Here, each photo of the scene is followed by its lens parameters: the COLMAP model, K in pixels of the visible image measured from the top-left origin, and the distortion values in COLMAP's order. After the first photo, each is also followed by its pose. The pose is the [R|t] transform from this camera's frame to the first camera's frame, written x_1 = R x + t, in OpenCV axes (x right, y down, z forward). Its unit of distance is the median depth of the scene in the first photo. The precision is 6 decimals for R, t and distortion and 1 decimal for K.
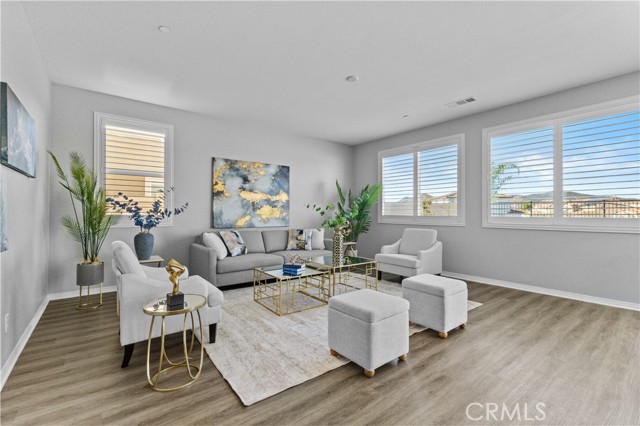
lens RADIAL K [[284.1, 0, 319.2], [0, 284.1, 211.0], [0, 0, 1]] dist [0.009983, -0.002641]
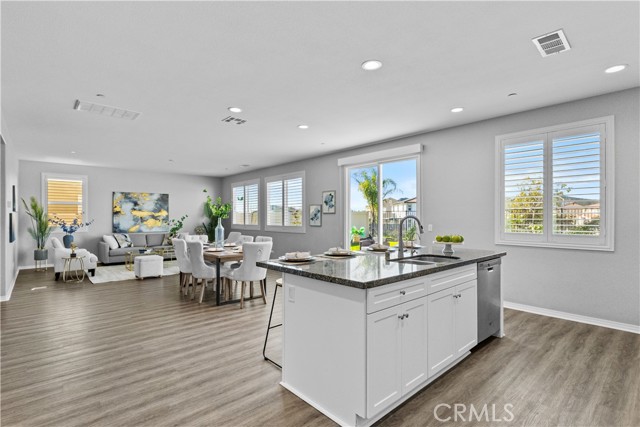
lens RADIAL K [[314.2, 0, 322.0], [0, 314.2, 217.6], [0, 0, 1]] dist [-0.001337, -0.001557]
pose [[0.996969, -0.006966, 0.077493, 0.806769], [0.006401, 0.999951, 0.007543, -0.042021], [-0.077542, -0.007024, 0.996964, -1.086745]]
